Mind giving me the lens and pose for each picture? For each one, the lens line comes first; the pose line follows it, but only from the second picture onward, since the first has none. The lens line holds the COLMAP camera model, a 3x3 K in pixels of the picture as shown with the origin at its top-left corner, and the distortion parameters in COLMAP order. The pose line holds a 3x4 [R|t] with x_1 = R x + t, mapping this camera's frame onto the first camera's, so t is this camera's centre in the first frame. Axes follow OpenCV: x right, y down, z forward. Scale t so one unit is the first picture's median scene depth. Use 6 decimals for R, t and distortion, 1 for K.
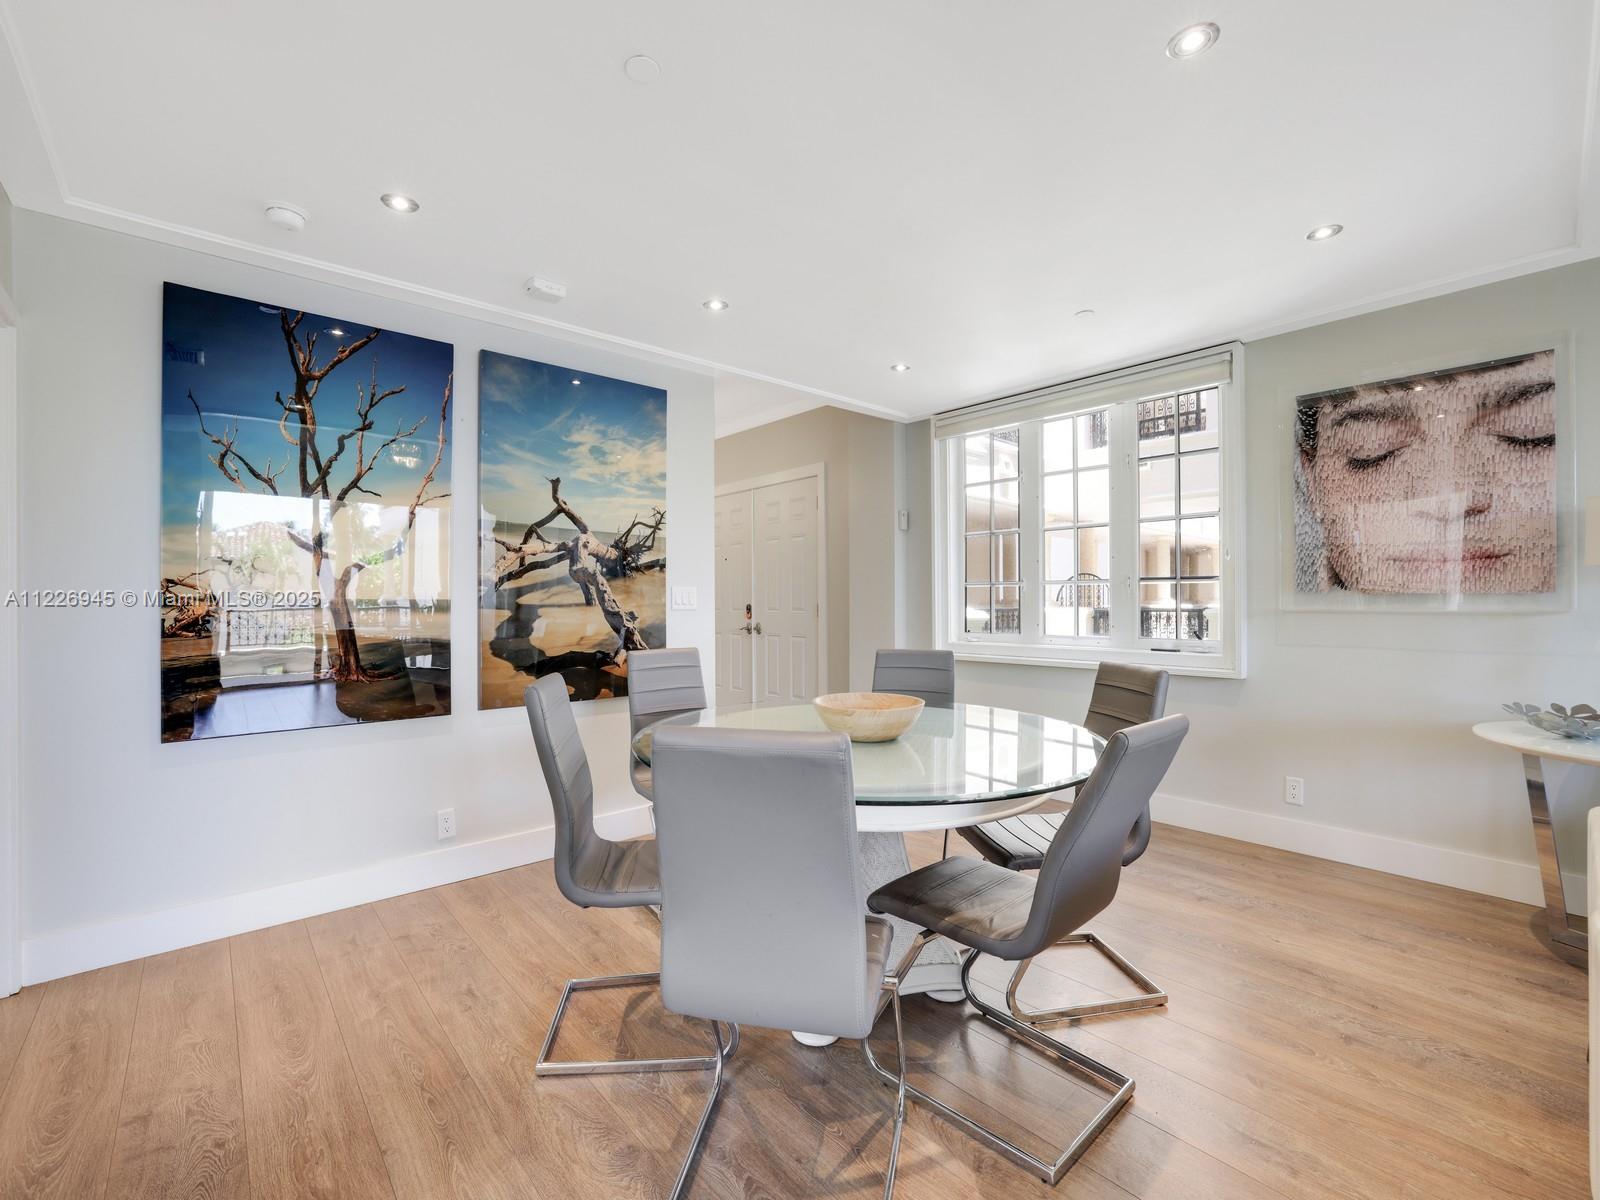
lens RADIAL K [[661.5, 0, 812.5], [0, 661.5, 594.9], [0, 0, 1]] dist [-0.003711, -0.001637]
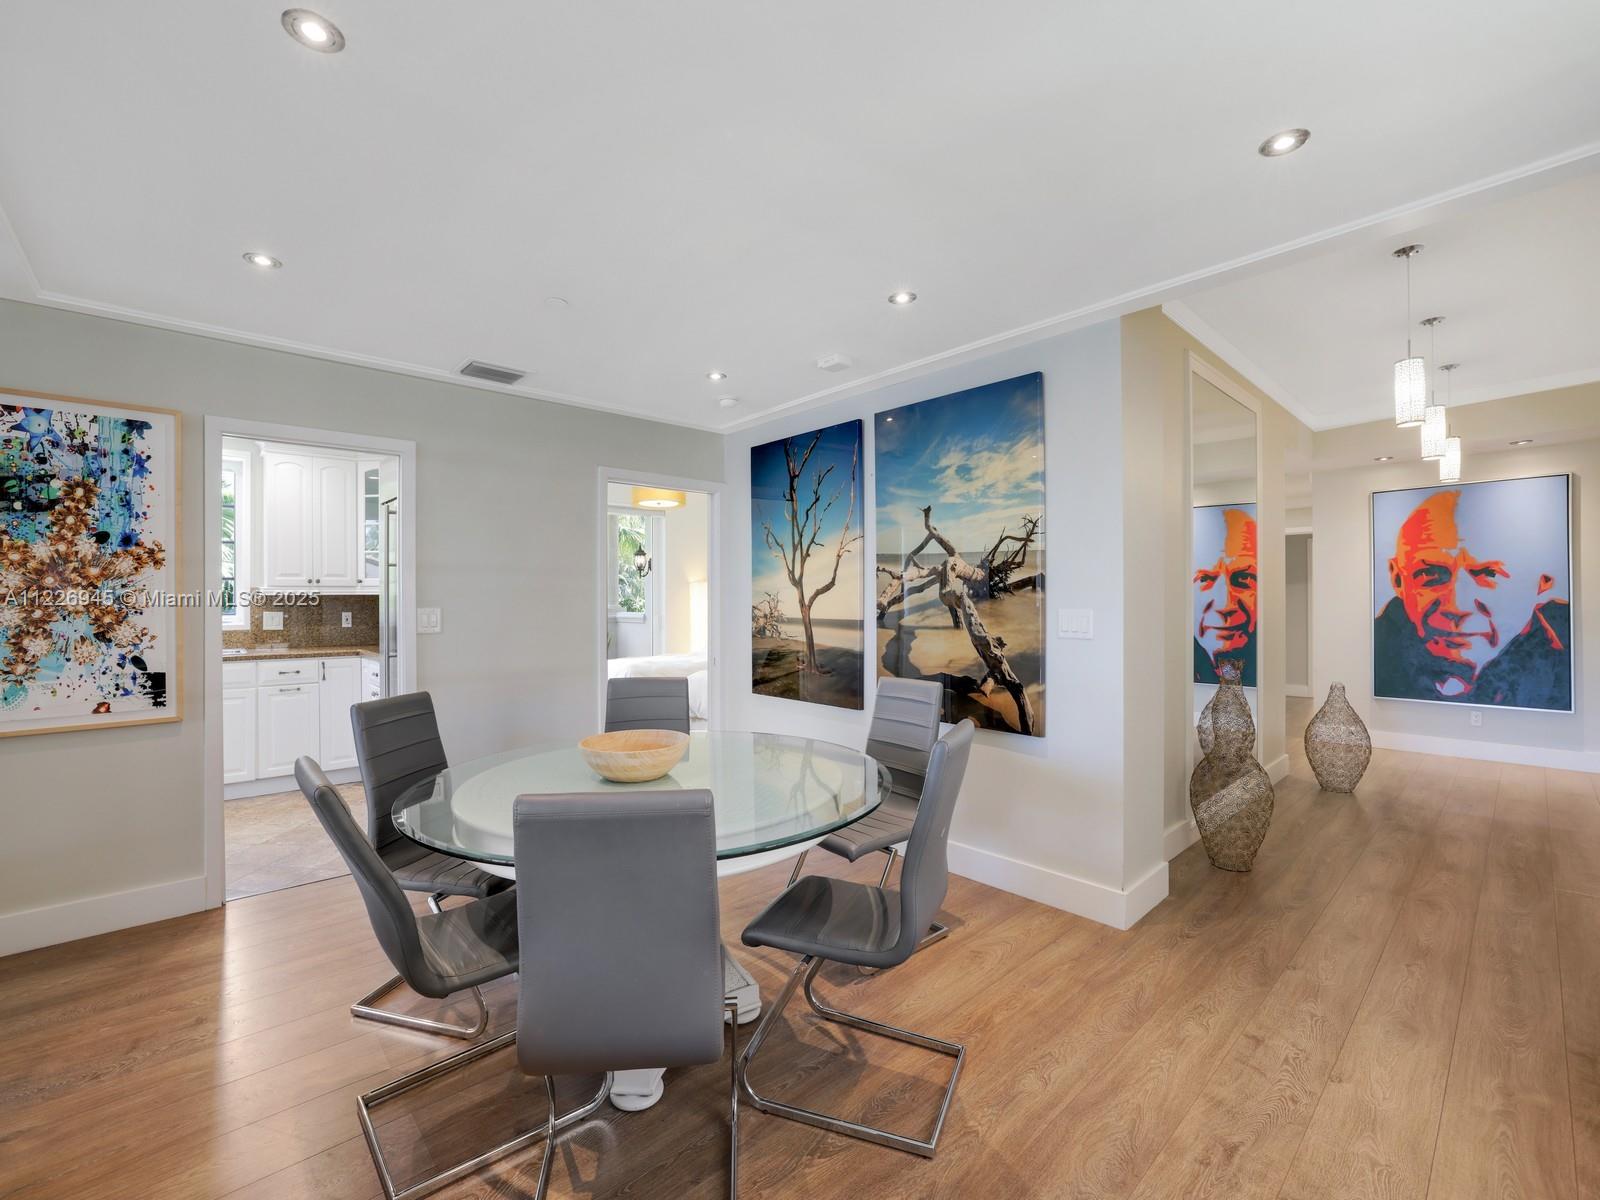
lens RADIAL K [[661.5, 0, 796.8], [0, 661.5, 596.2], [0, 0, 1]] dist [-0.003711, -0.001637]
pose [[0.076835, -0.000577, -0.997044, 0.631284], [0.011514, 0.999934, 0.000309, -0.035782], [0.996977, -0.011503, 0.076836, 0.690647]]
